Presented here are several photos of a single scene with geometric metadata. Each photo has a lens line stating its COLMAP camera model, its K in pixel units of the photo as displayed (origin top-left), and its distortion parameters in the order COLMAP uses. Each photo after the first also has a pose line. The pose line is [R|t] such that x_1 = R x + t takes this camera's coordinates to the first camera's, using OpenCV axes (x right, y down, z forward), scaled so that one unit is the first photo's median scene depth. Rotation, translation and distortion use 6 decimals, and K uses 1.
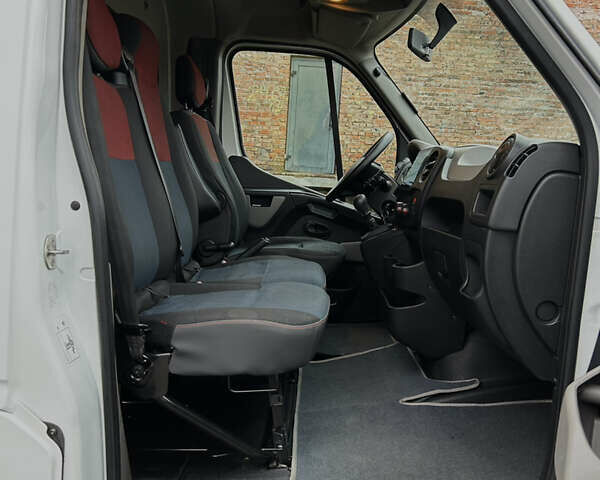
lens RADIAL K [[600.9, 0, 300.0], [0, 600.9, 240.0], [0, 0, 1]] dist [0.086063, -0.147888]
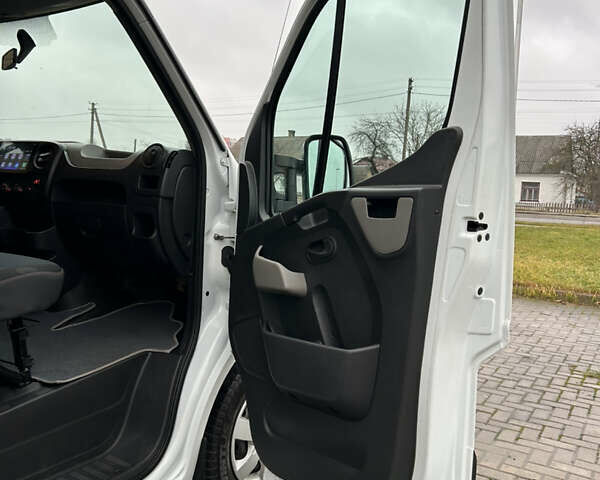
lens RADIAL K [[600.9, 0, 300.0], [0, 600.9, 240.0], [0, 0, 1]] dist [0.086063, -0.147888]
pose [[0.542354, -0.136335, 0.829014, -0.944478], [0.086222, 0.990568, 0.106495, -0.046588], [-0.835714, 0.013721, 0.548993, -0.330937]]
